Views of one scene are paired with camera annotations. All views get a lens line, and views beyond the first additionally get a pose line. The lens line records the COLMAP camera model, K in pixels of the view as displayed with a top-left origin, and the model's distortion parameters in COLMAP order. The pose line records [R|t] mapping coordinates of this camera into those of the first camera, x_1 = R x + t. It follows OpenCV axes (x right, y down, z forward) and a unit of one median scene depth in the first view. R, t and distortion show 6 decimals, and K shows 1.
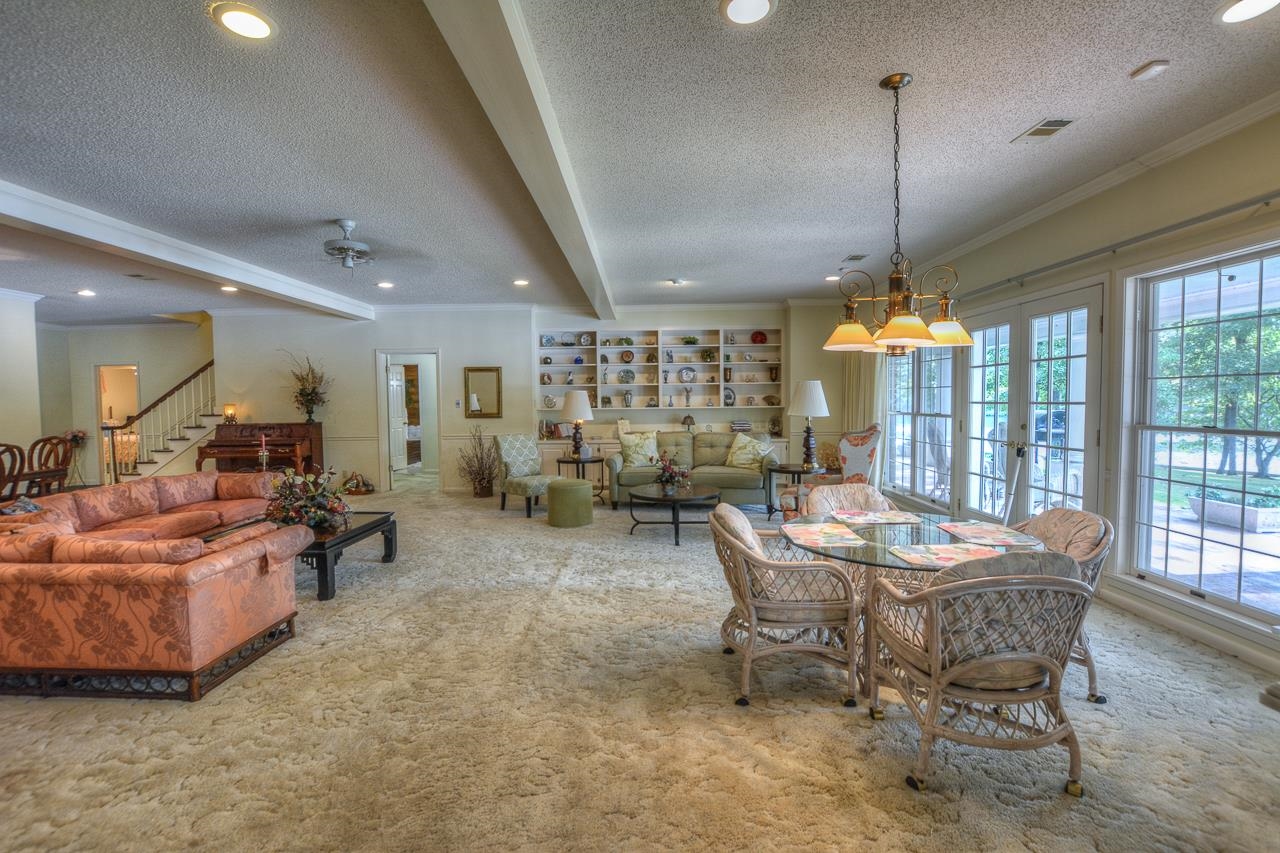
lens RADIAL K [[559.4, 0, 642.7], [0, 559.4, 433.8], [0, 0, 1]] dist [-0.036355, 0.005522]
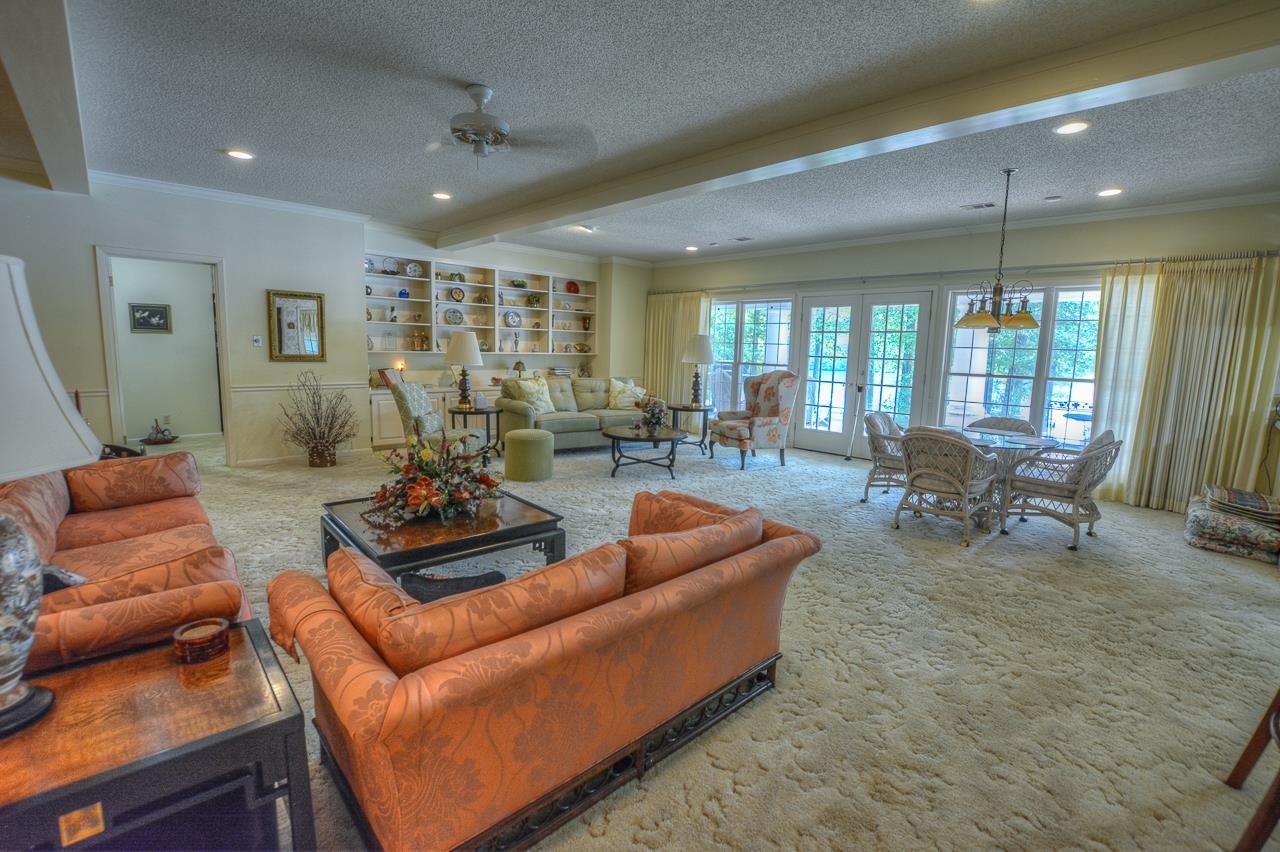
lens RADIAL K [[559.4, 0, 642.7], [0, 559.4, 423.1], [0, 0, 1]] dist [-0.036355, 0.005522]
pose [[0.718169, -0.062250, 0.693078, -0.453811], [0.008342, 0.996689, 0.080874, -0.002234], [-0.695818, -0.052299, 0.716311, 0.149323]]
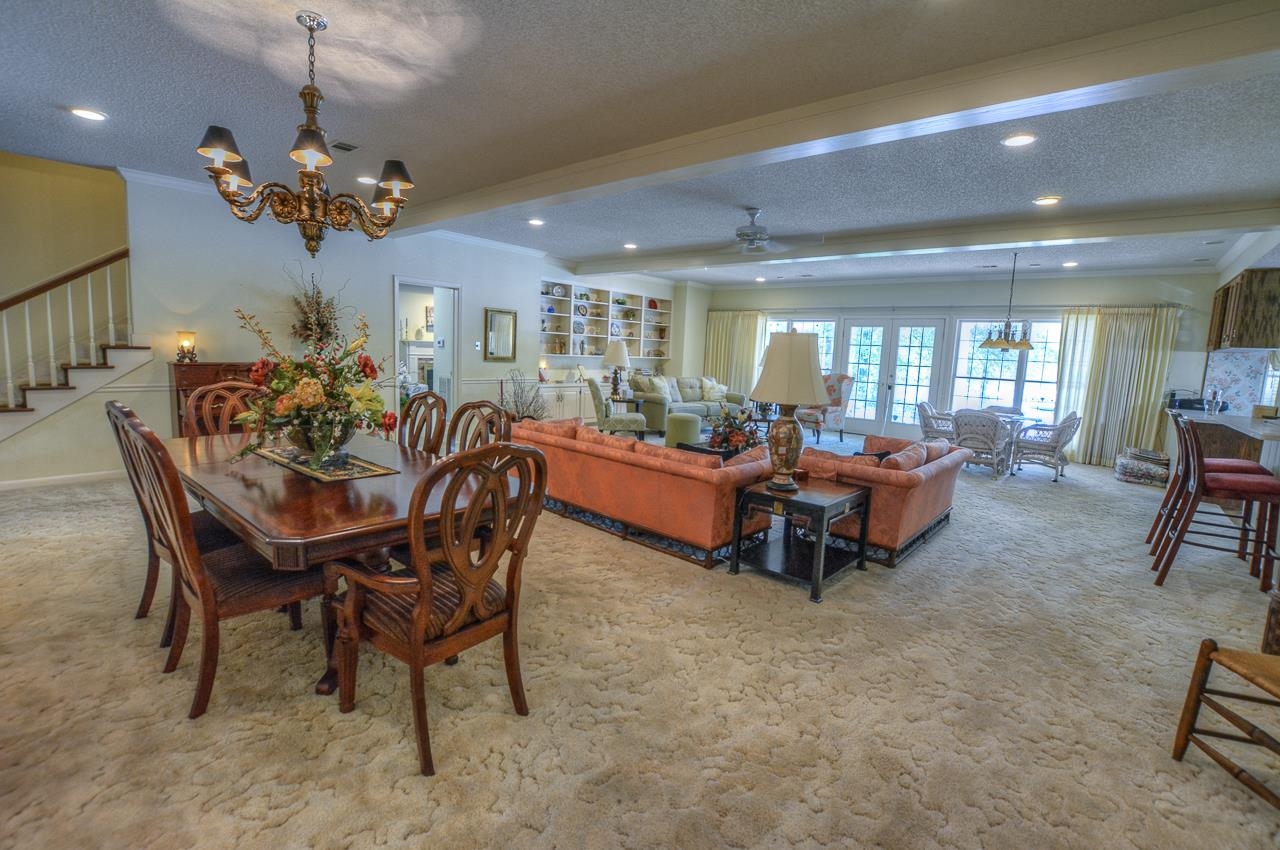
lens RADIAL K [[559.4, 0, 641.2], [0, 559.4, 419.7], [0, 0, 1]] dist [-0.036355, 0.005522]
pose [[0.649855, -0.054069, 0.758133, -0.840252], [-0.002543, 0.997306, 0.073306, 0.000842], [-0.760054, -0.049567, 0.647967, 0.167575]]
